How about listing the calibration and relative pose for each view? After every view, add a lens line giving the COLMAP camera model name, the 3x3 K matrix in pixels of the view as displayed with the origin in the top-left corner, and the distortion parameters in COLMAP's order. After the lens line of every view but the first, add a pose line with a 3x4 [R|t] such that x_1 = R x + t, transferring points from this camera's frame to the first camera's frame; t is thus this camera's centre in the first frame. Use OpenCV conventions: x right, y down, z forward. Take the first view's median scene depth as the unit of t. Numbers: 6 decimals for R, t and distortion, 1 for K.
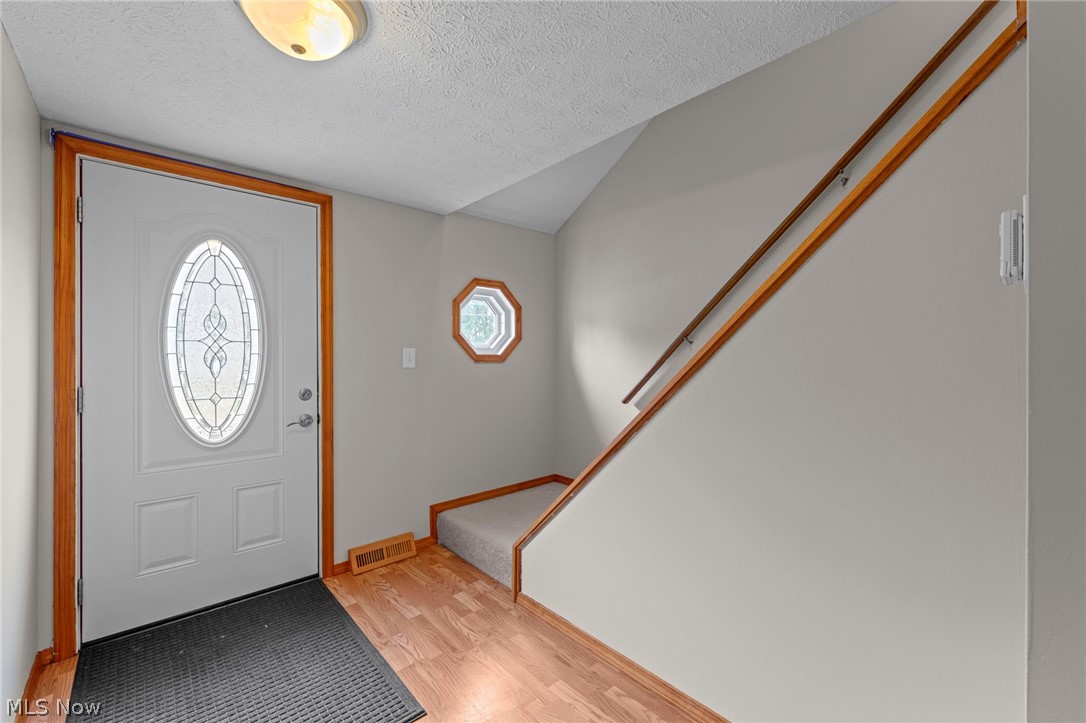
lens RADIAL K [[442.7, 0, 543.0], [0, 442.7, 361.5], [0, 0, 1]] dist [-0.002583, -0.000469]
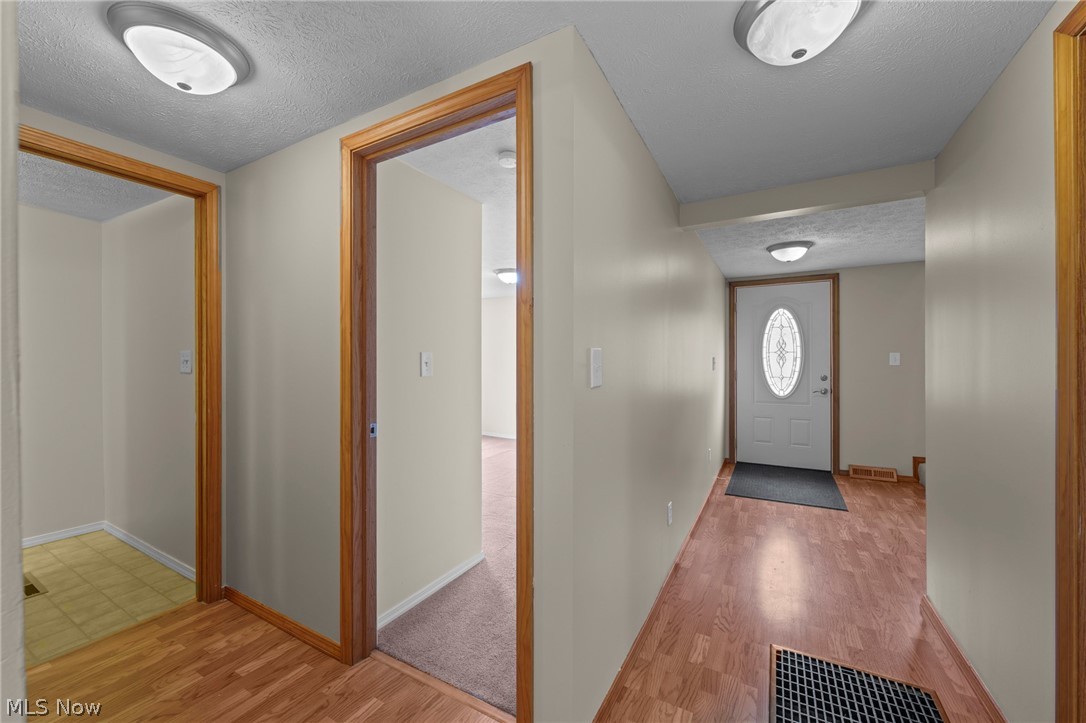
lens RADIAL K [[417.7, 0, 541.0], [0, 417.7, 357.2], [0, 0, 1]] dist [-0.000253, 0.000041]
pose [[0.320502, -0.003009, -0.947243, 0.875233], [-0.000434, 0.999994, -0.003324, -0.011487], [0.947248, 0.001476, 0.320499, -0.840644]]
